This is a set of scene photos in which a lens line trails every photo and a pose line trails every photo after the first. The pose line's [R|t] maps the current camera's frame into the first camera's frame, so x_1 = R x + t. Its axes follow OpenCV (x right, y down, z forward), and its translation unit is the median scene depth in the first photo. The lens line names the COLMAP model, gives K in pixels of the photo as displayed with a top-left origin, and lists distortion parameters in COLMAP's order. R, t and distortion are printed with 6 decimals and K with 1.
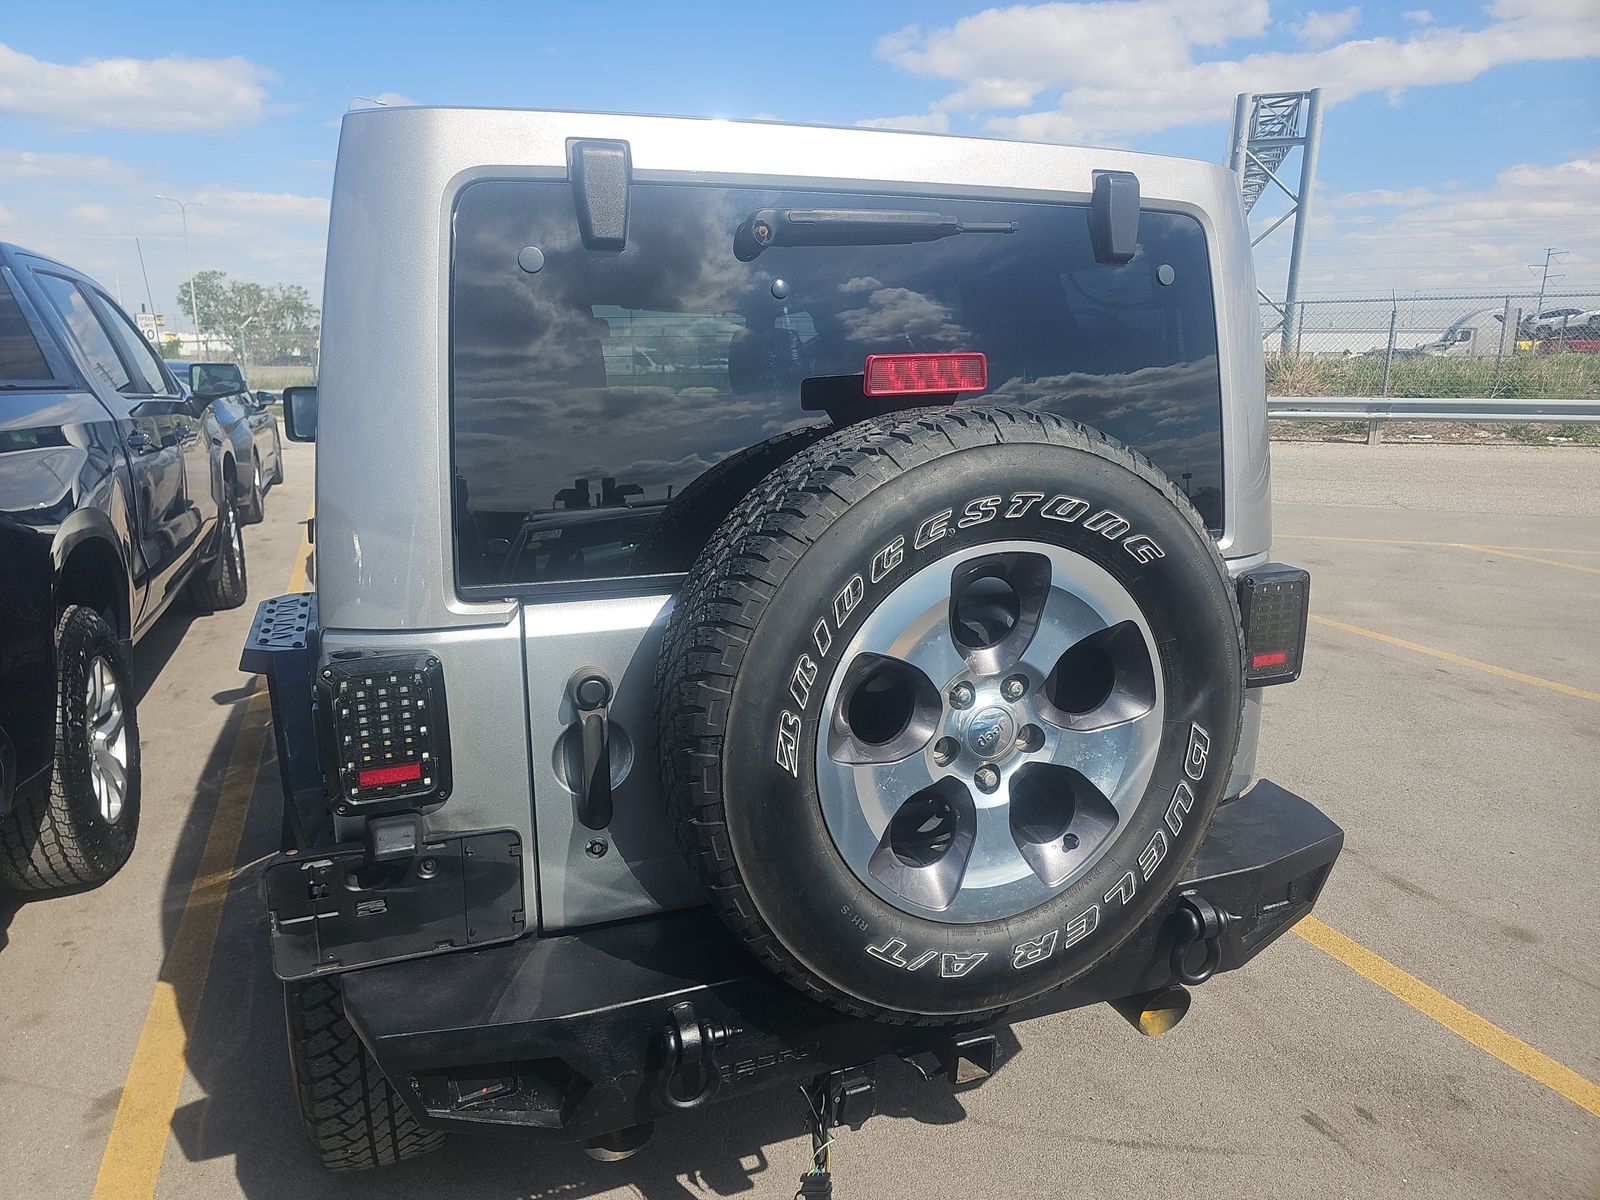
lens RADIAL K [[1053.8, 0, 765.3], [0, 1053.8, 598.9], [0, 0, 1]] dist [0.048869, -0.043795]
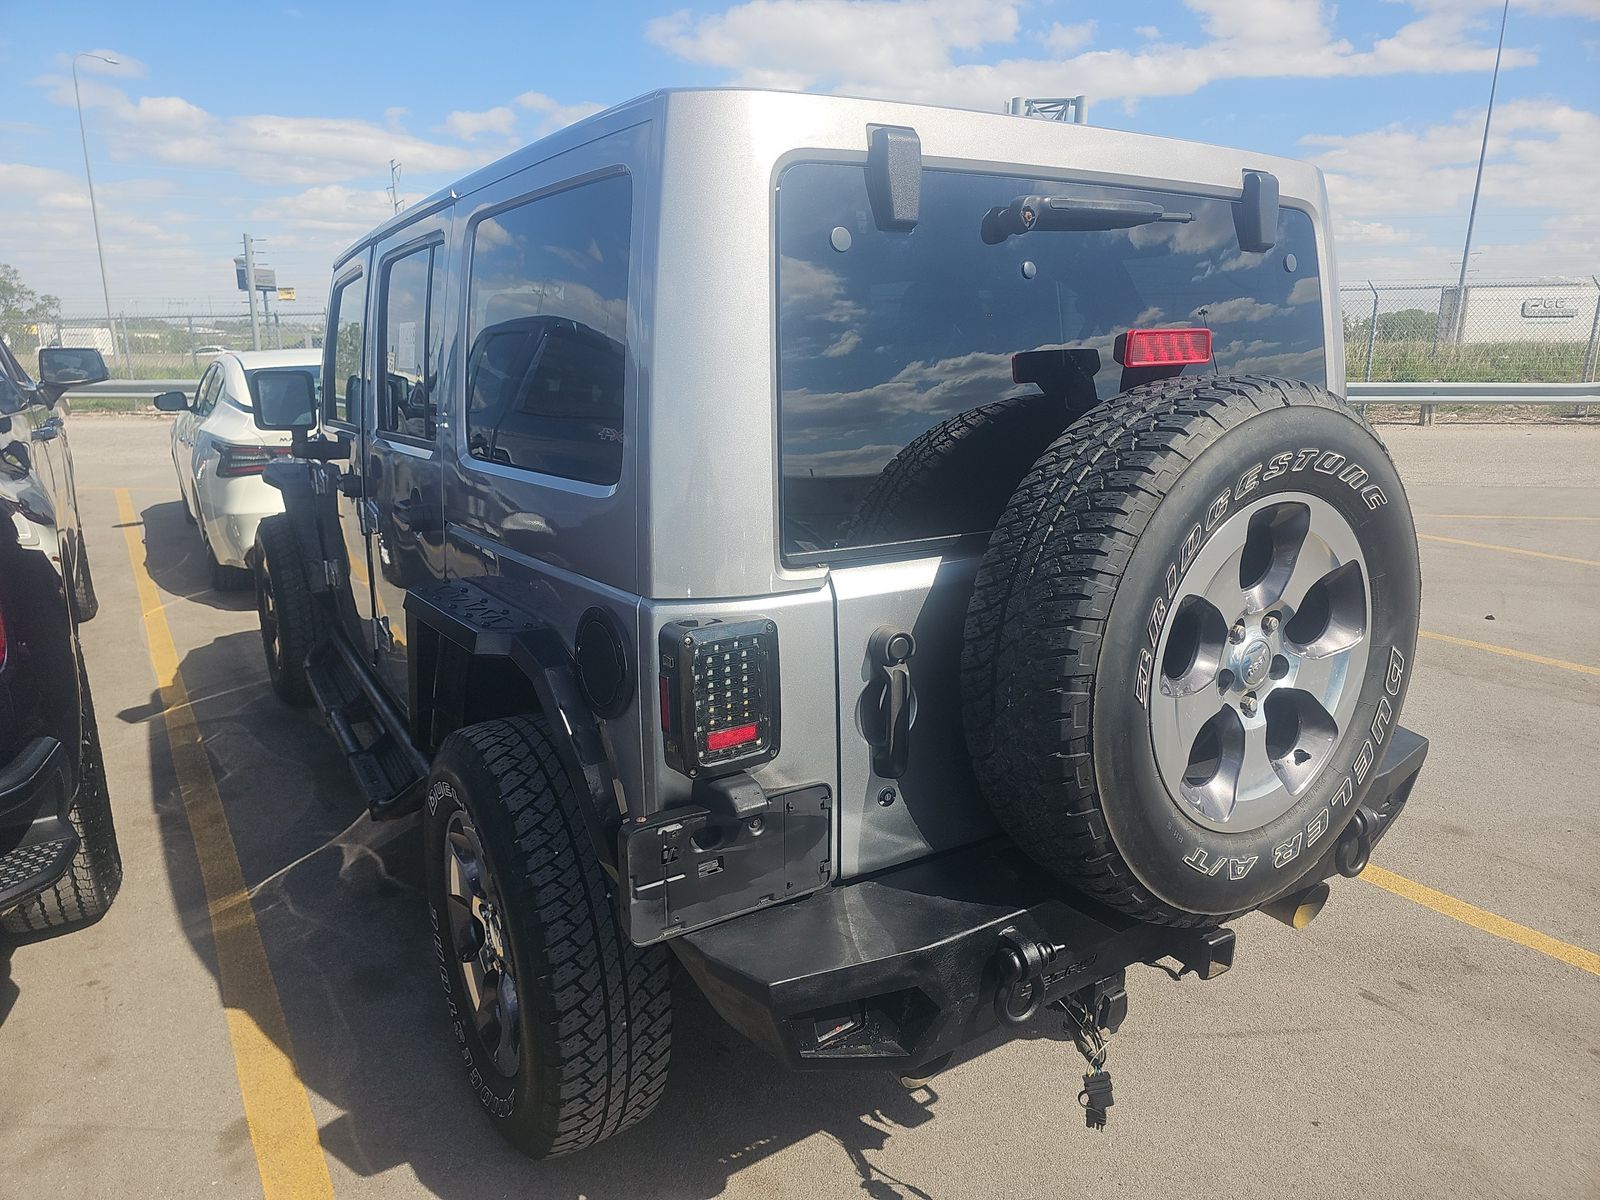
lens RADIAL K [[1051.3, 0, 795.9], [0, 1051.3, 597.0], [0, 0, 1]] dist [0.063485, -0.060459]
pose [[0.979083, -0.046498, 0.198079, -0.475952], [0.044684, 0.998908, 0.013617, 0.017419], [-0.198496, -0.004482, 0.980092, -0.019661]]
